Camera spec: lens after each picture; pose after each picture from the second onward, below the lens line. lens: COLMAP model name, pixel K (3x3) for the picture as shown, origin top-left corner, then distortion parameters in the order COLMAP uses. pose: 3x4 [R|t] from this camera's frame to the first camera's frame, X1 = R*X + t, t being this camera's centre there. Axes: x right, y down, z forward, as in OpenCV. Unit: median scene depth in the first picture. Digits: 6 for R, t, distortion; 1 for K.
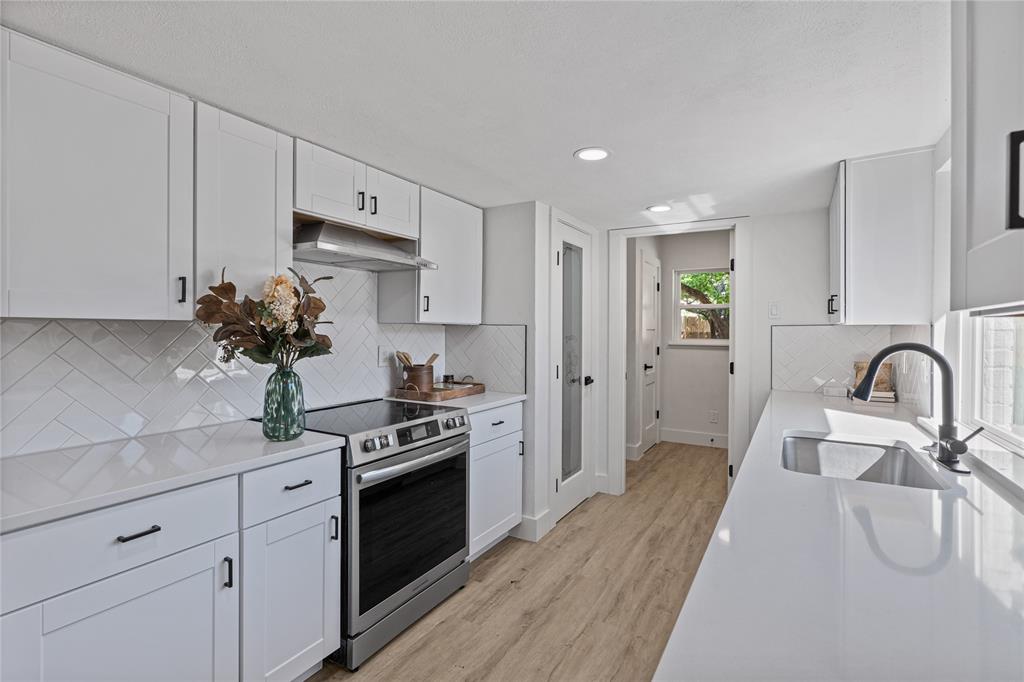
lens RADIAL K [[474.4, 0, 526.9], [0, 474.4, 328.6], [0, 0, 1]] dist [-0.011150, 0.000171]
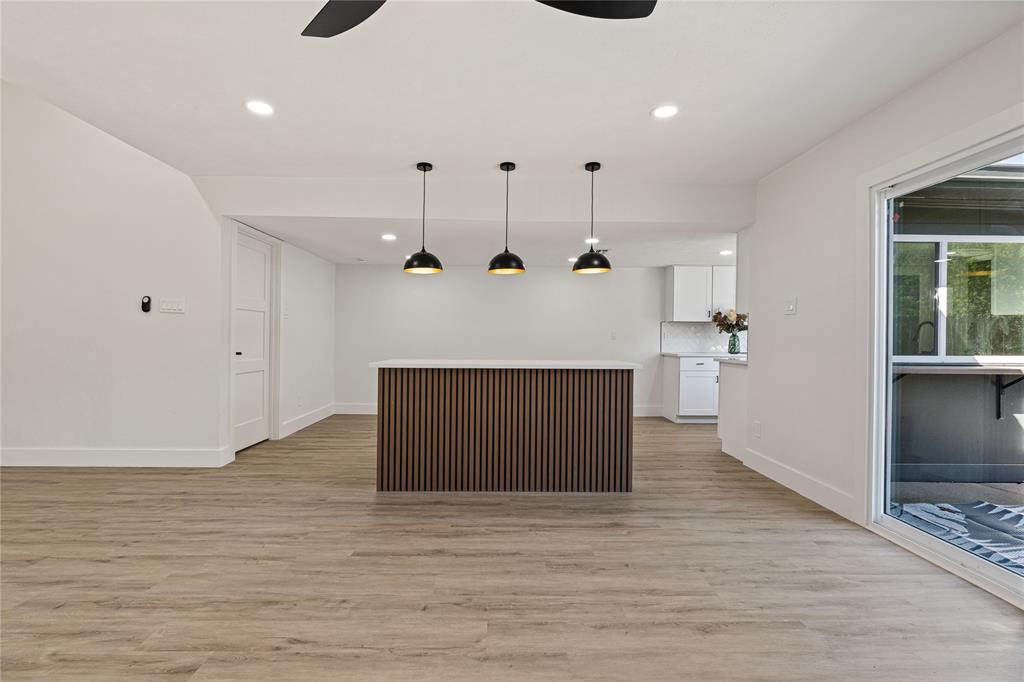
lens RADIAL K [[474.4, 0, 509.4], [0, 474.4, 337.9], [0, 0, 1]] dist [-0.011150, 0.000171]
pose [[0.519348, 0.000465, -0.854563, 1.173244], [-0.003837, 0.999991, -0.001789, 0.086559], [0.854554, 0.004208, 0.519345, -1.632828]]
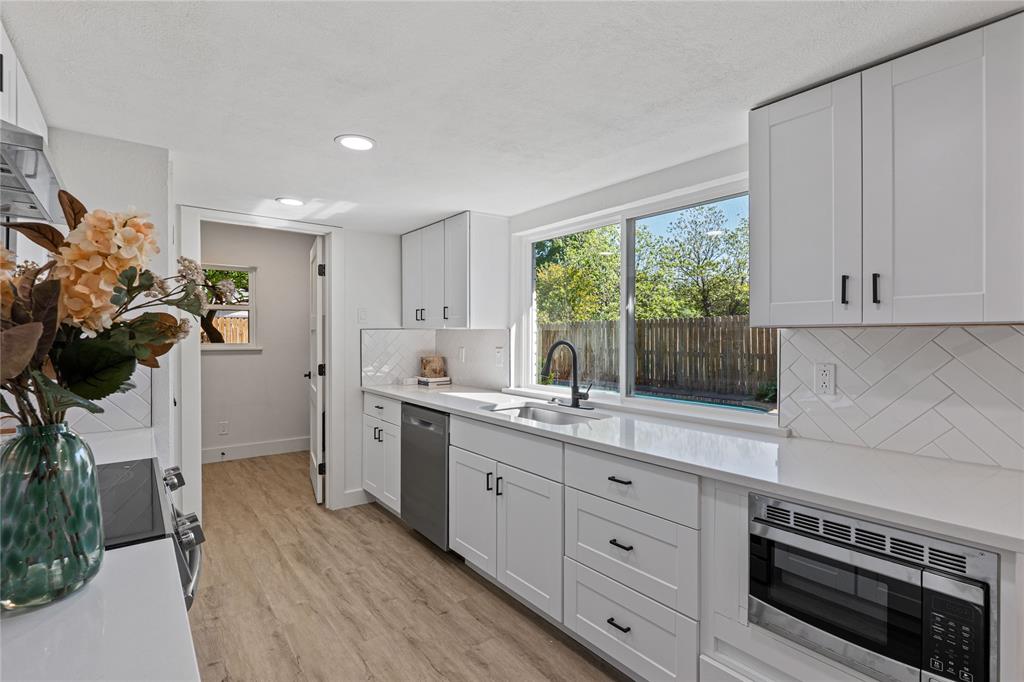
lens RADIAL K [[474.4, 0, 503.9], [0, 474.4, 335.6], [0, 0, 1]] dist [-0.011150, 0.000171]
pose [[0.385845, -0.008396, 0.922525, -0.512598], [-0.000734, 0.999955, 0.009407, -0.002113], [-0.922563, -0.004307, 0.385822, 0.322877]]
